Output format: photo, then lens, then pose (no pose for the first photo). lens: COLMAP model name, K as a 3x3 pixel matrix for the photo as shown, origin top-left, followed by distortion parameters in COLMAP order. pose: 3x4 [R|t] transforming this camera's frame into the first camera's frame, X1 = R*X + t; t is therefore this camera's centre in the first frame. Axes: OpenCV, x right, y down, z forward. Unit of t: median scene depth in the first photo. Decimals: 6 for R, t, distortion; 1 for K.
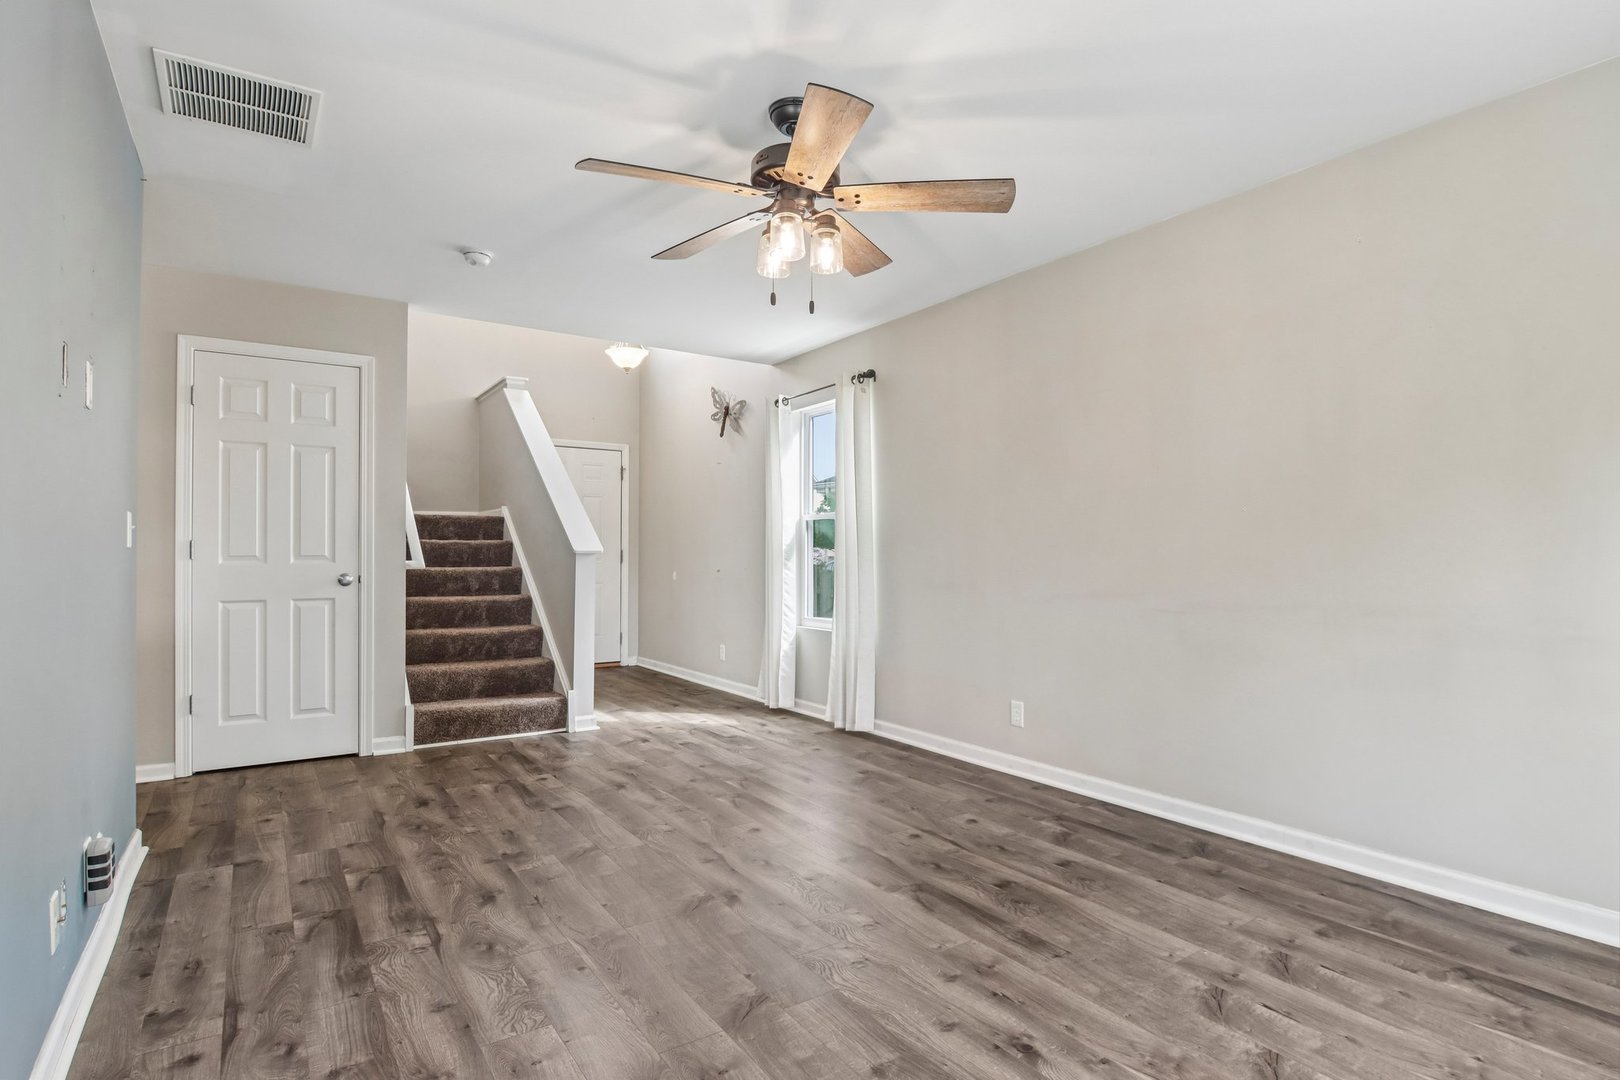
lens RADIAL K [[823.9, 0, 824.8], [0, 823.9, 544.7], [0, 0, 1]] dist [-0.001707, -0.013648]
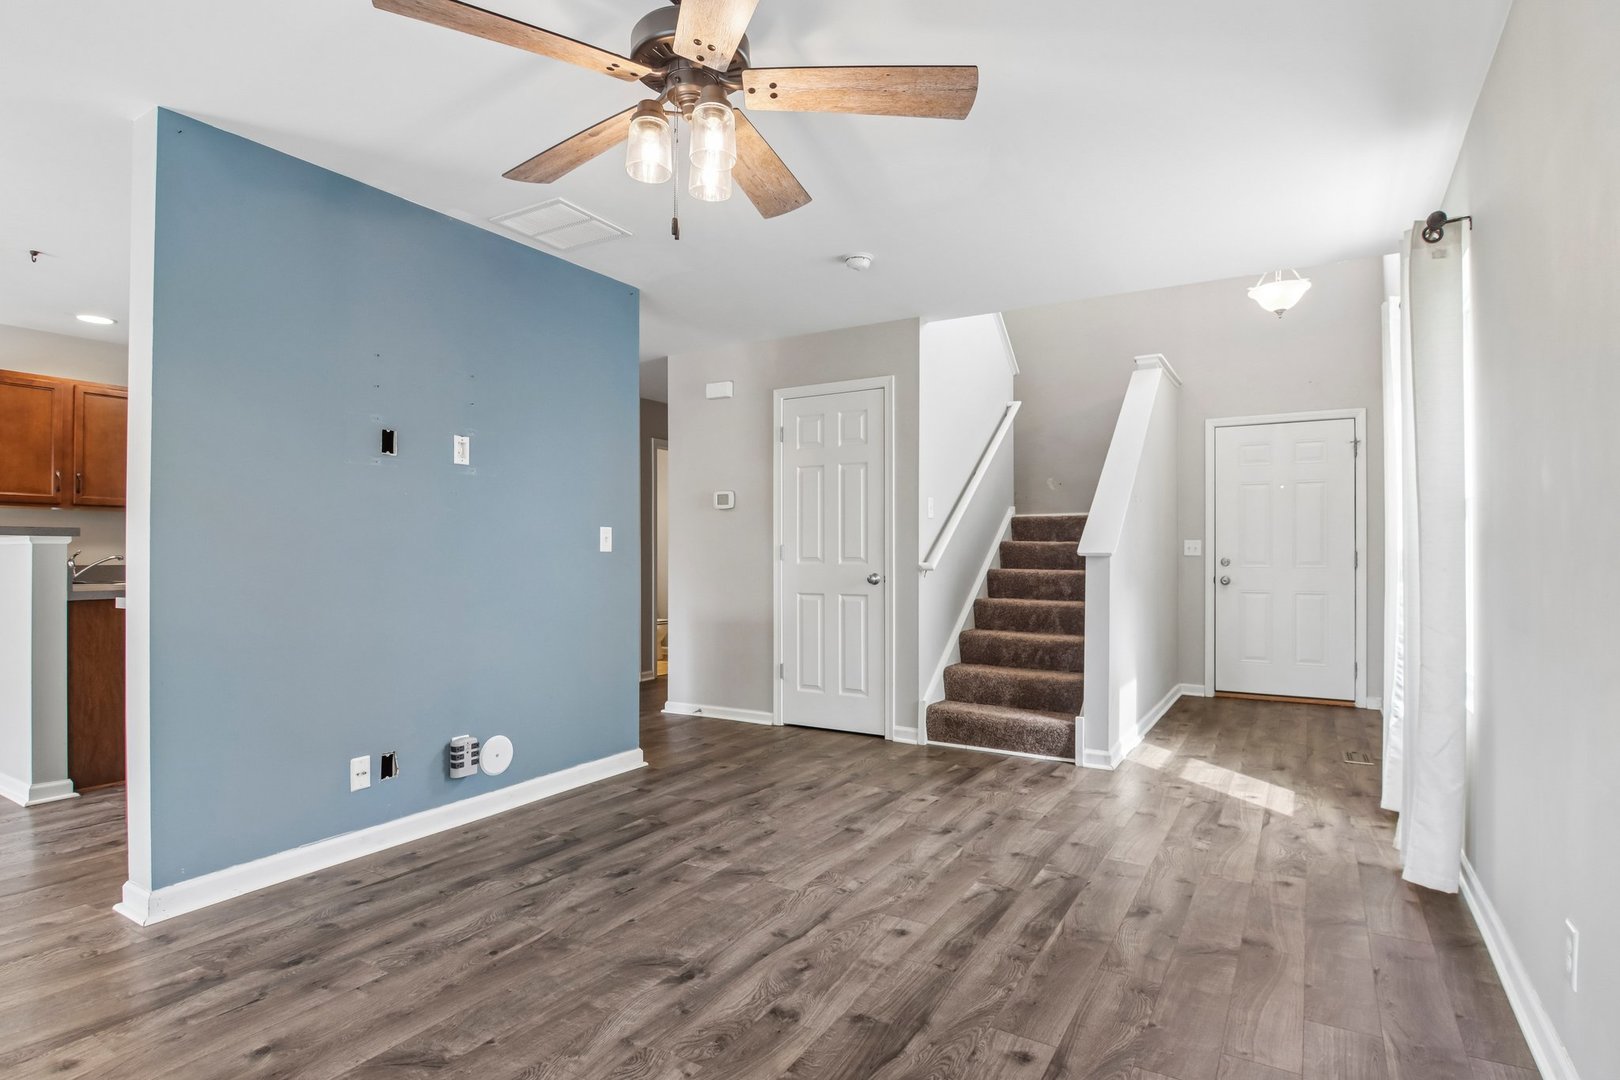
lens RADIAL K [[823.9, 0, 824.8], [0, 823.9, 544.7], [0, 0, 1]] dist [-0.001707, -0.013648]
pose [[0.420864, -0.010304, -0.907065, 0.466434], [0.008728, 0.999935, -0.007309, 0.003929], [0.907082, -0.004840, 0.420926, 0.527695]]
